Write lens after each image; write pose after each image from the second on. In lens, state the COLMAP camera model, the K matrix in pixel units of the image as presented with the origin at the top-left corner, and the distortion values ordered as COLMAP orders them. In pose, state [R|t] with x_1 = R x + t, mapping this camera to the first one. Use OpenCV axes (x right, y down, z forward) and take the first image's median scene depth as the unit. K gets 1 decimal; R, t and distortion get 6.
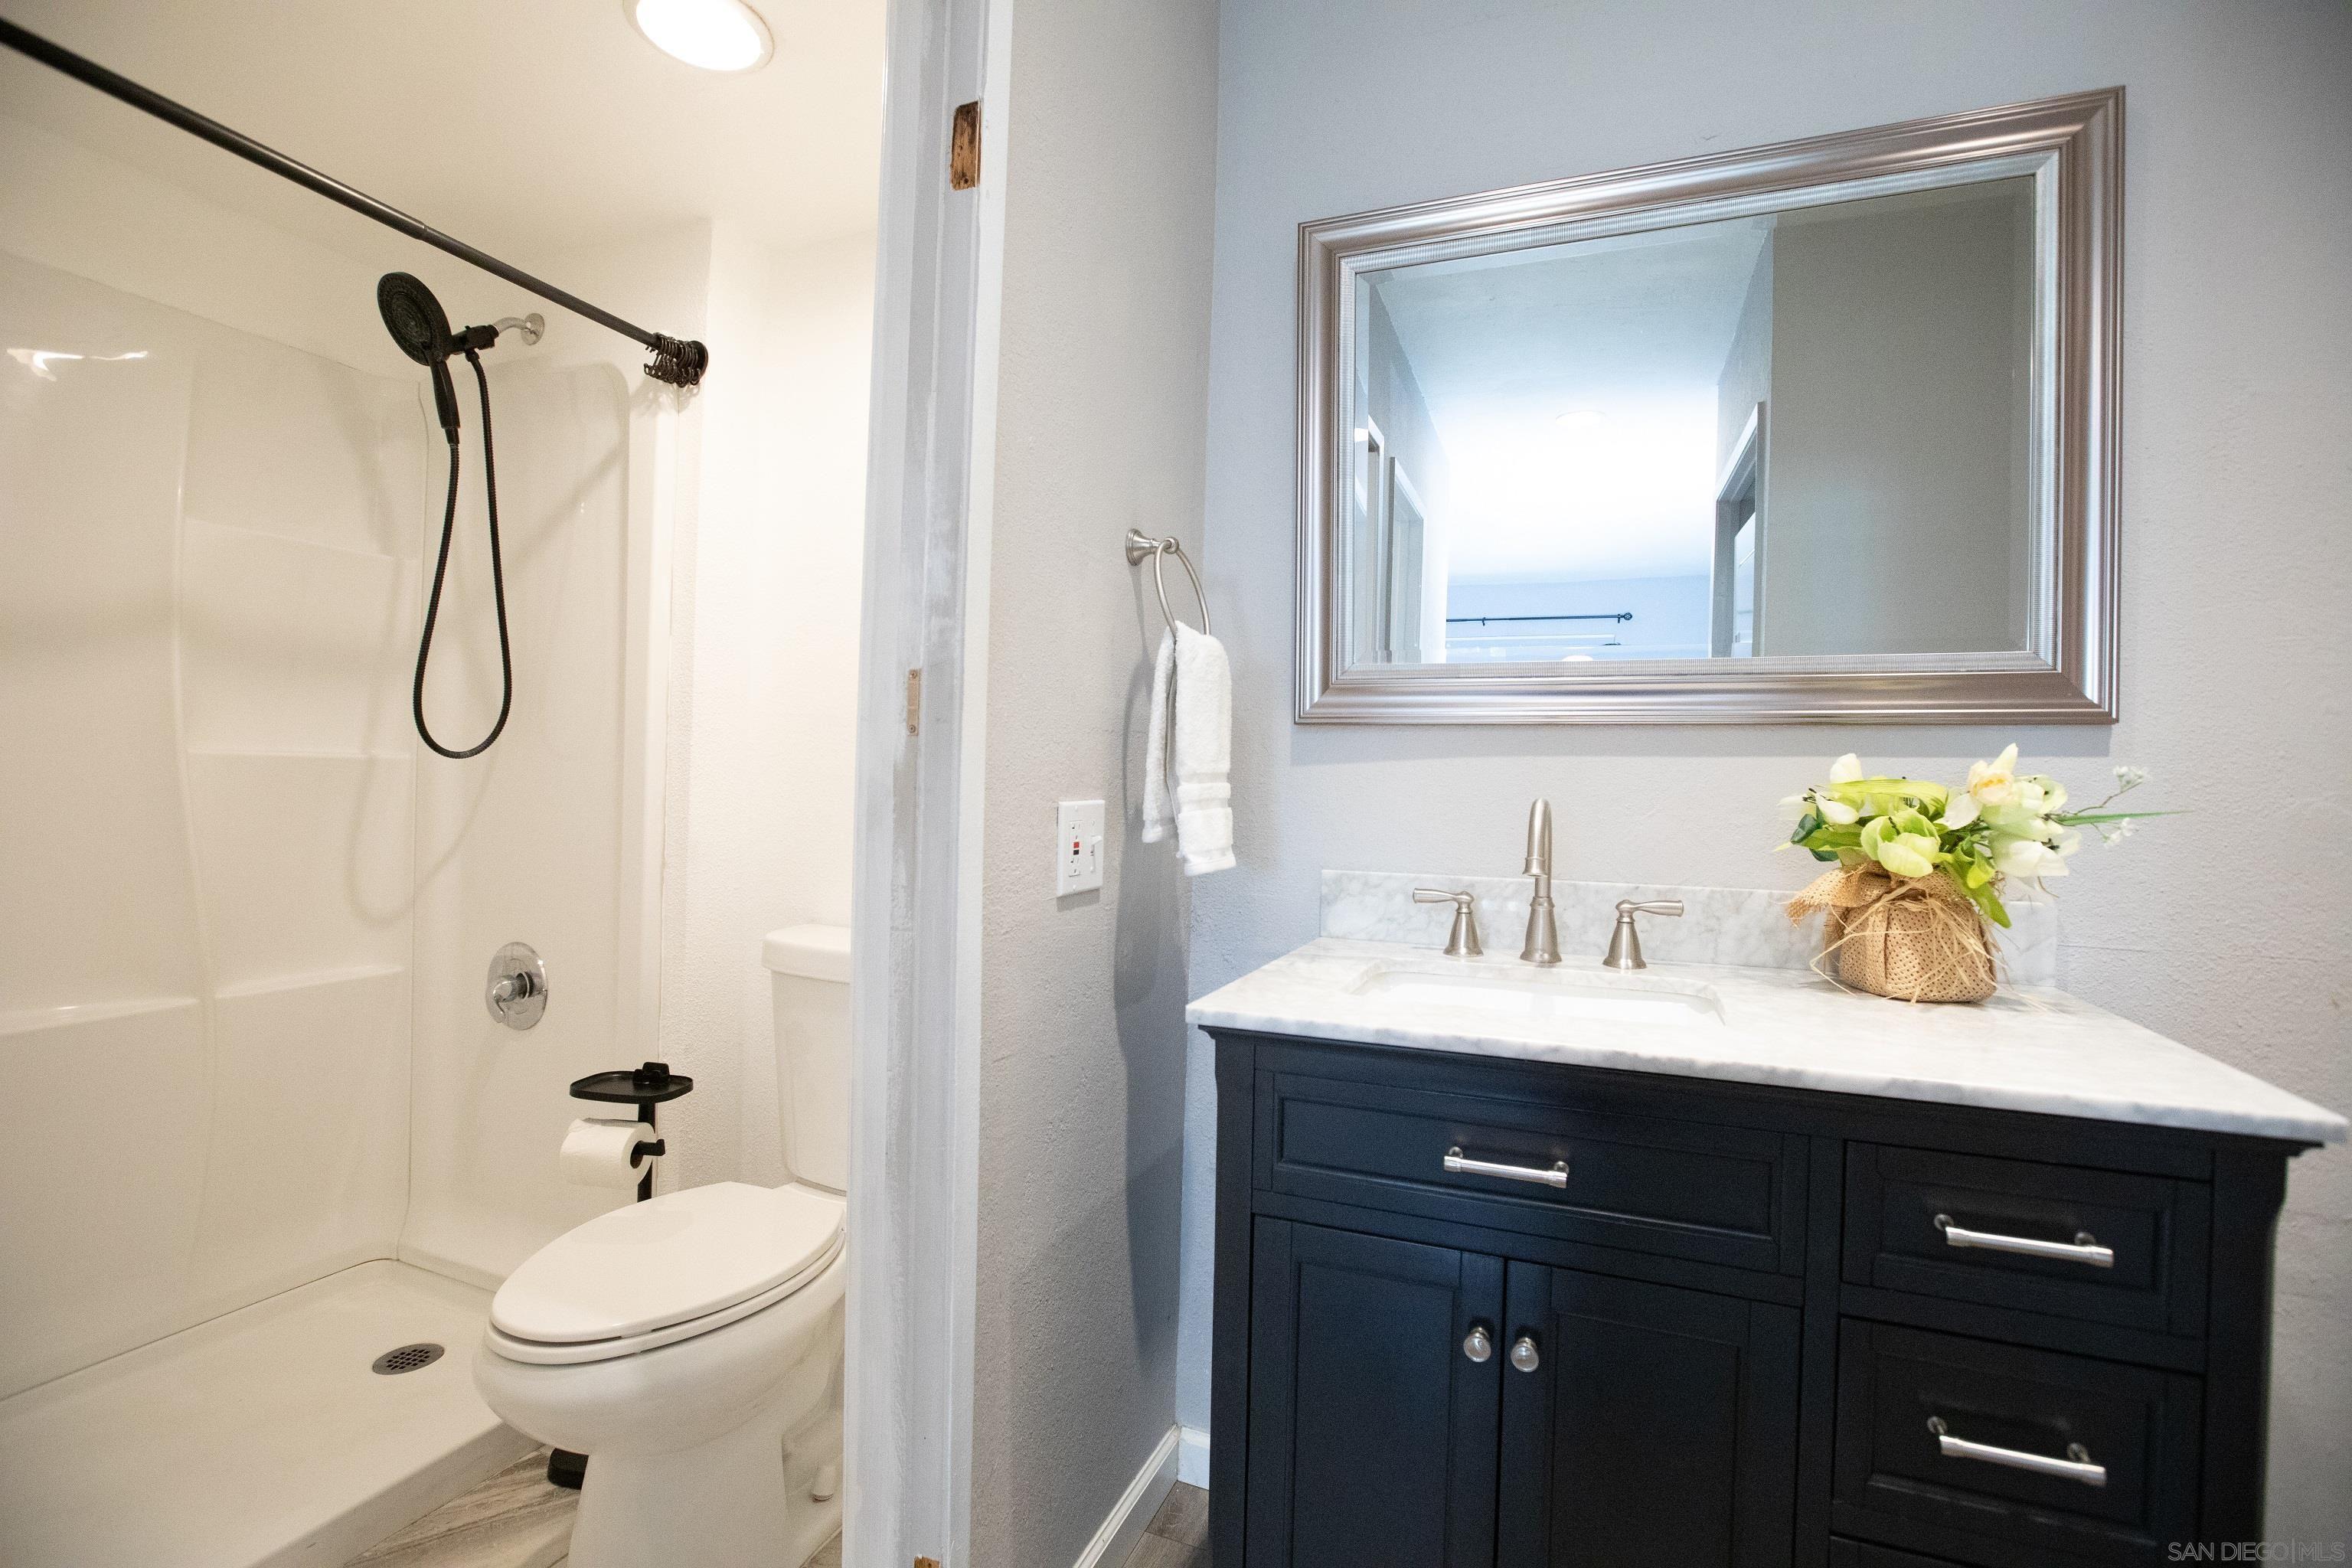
lens RADIAL K [[1072.5, 0, 1174.1], [0, 1072.5, 778.9], [0, 0, 1]] dist [-0.063858, 0.024218]
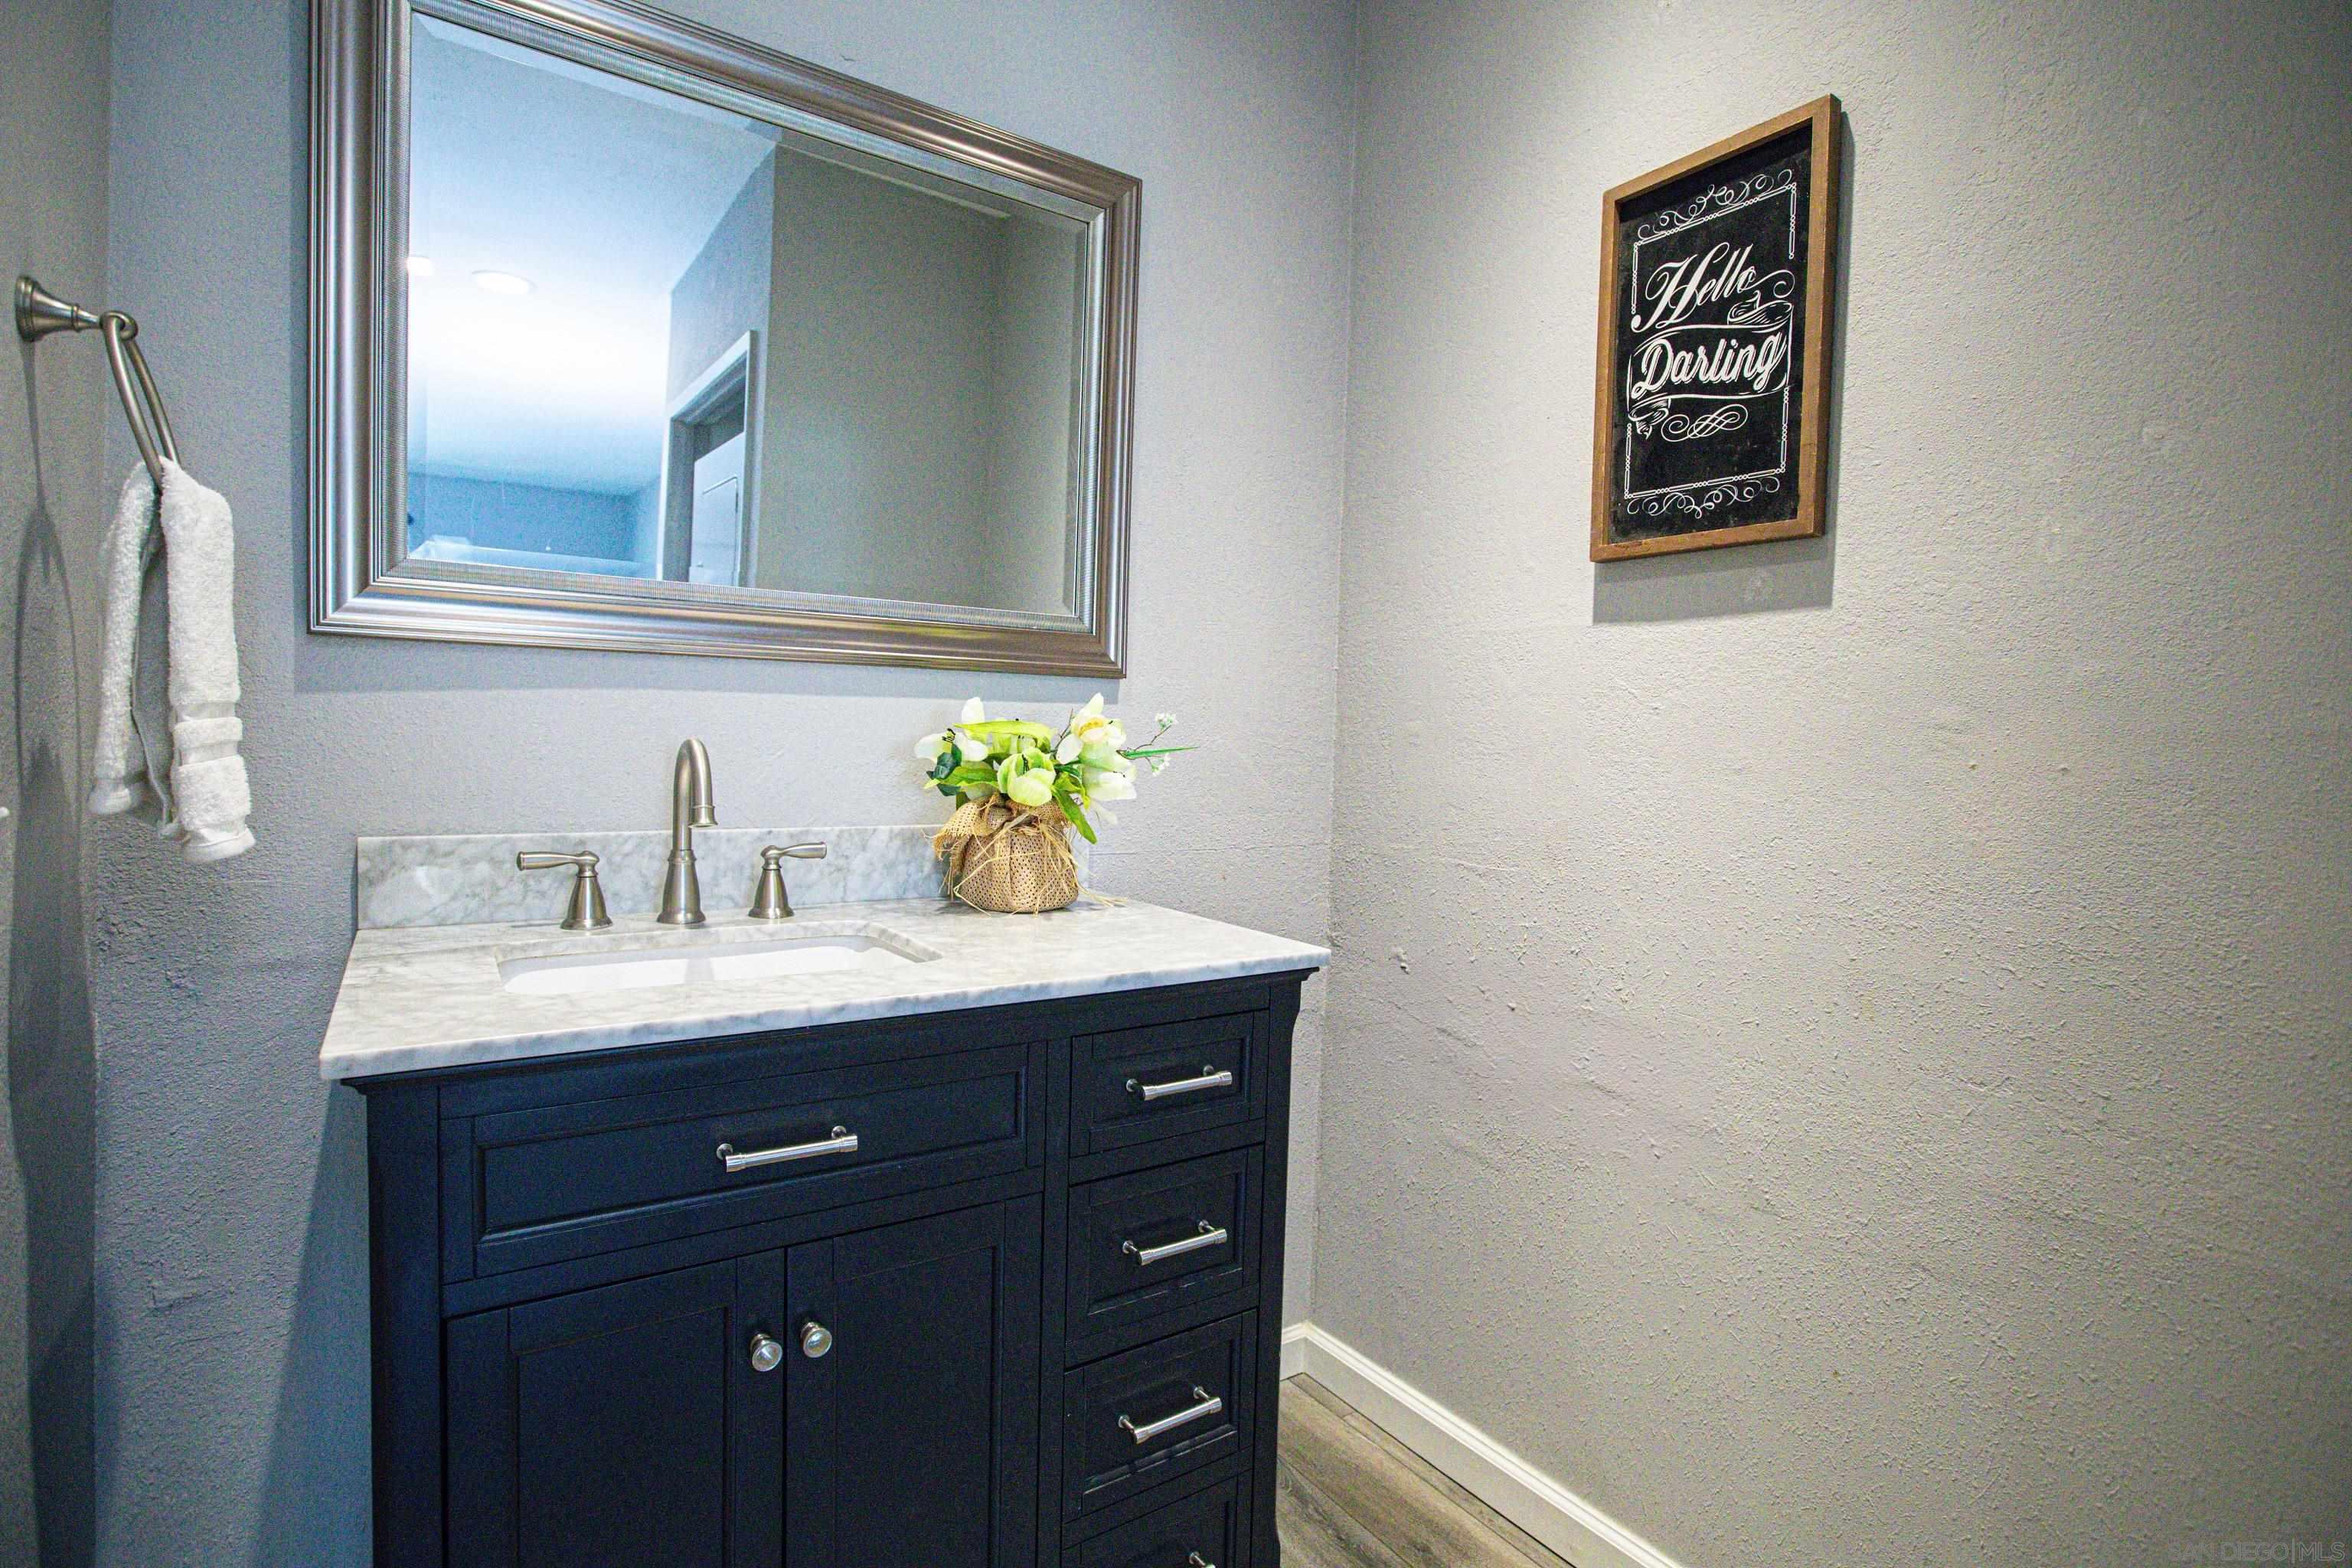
lens RADIAL K [[1140.6, 0, 1176.0], [0, 1140.6, 784.0], [0, 0, 1]] dist [-0.056266, 0.026964]
pose [[0.553515, -0.037864, 0.831978, -0.239446], [-0.015787, 0.998309, 0.055937, -0.003339], [-0.832690, -0.044096, 0.551981, 0.164431]]
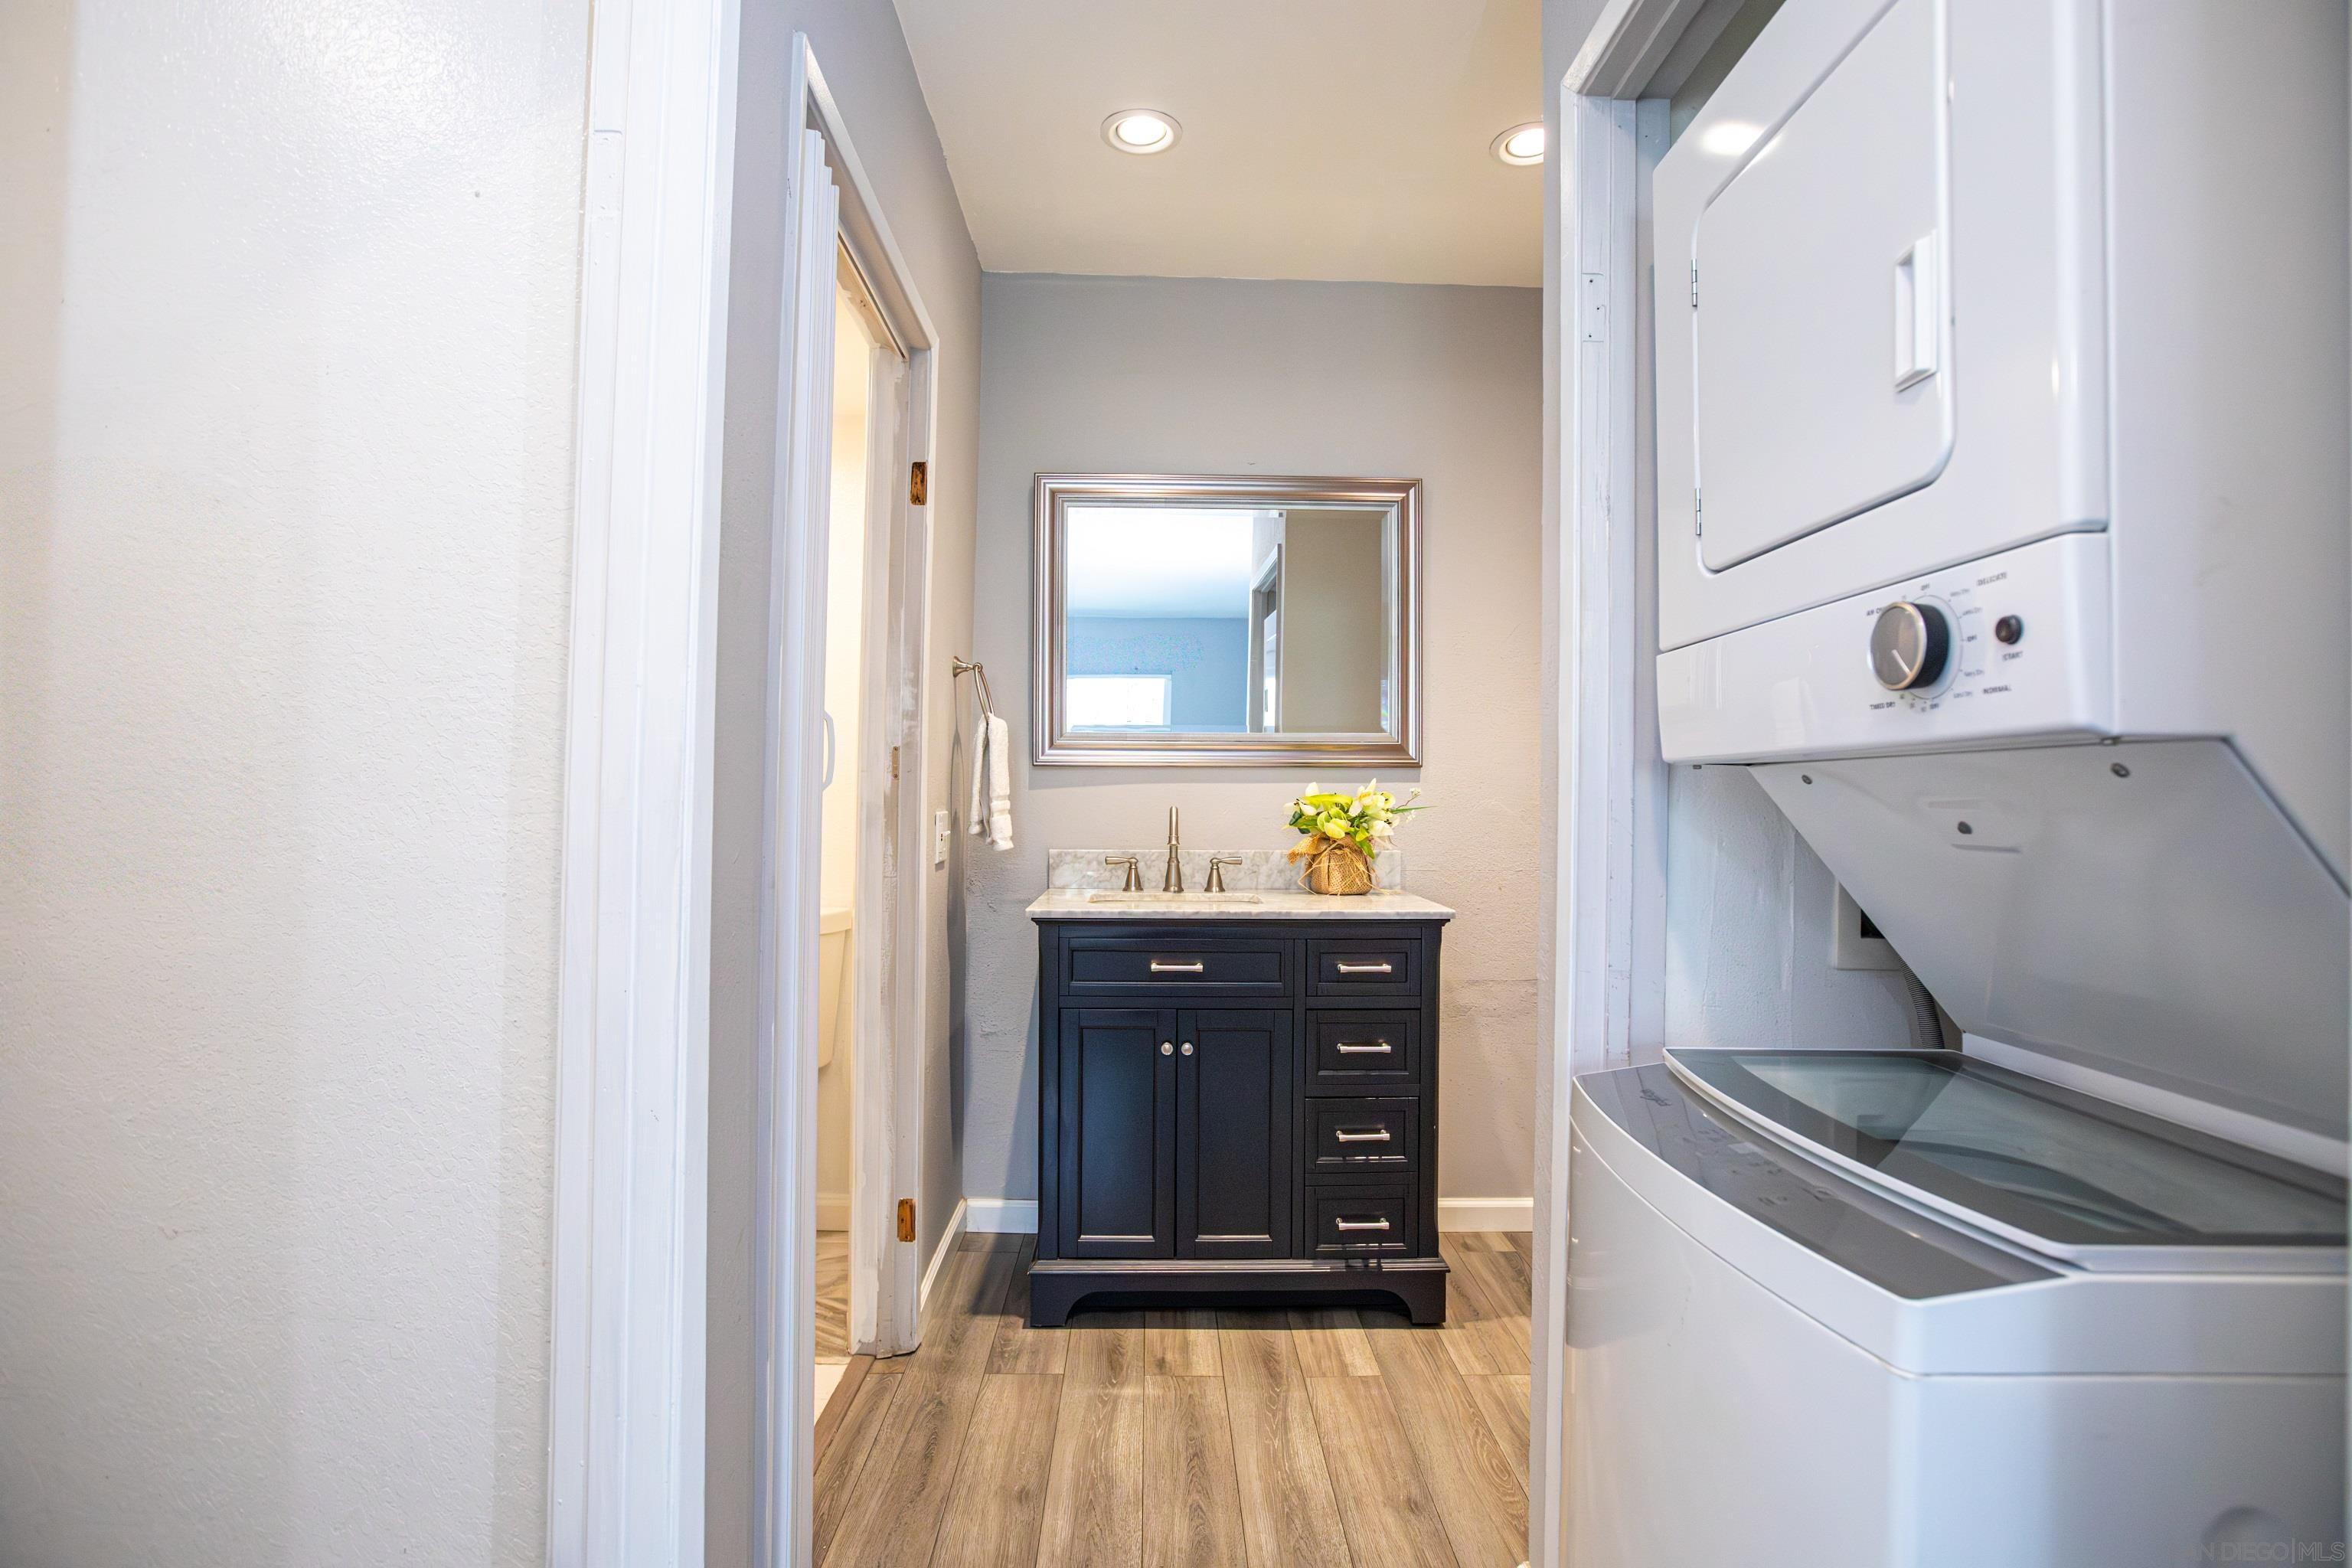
lens RADIAL K [[1140.6, 0, 1176.0], [0, 1140.6, 784.0], [0, 0, 1]] dist [-0.056266, 0.026964]
pose [[0.917015, -0.009722, 0.398734, -0.538286], [0.012615, 0.999910, -0.004634, -0.013908], [-0.398653, 0.009279, 0.917055, -1.018497]]
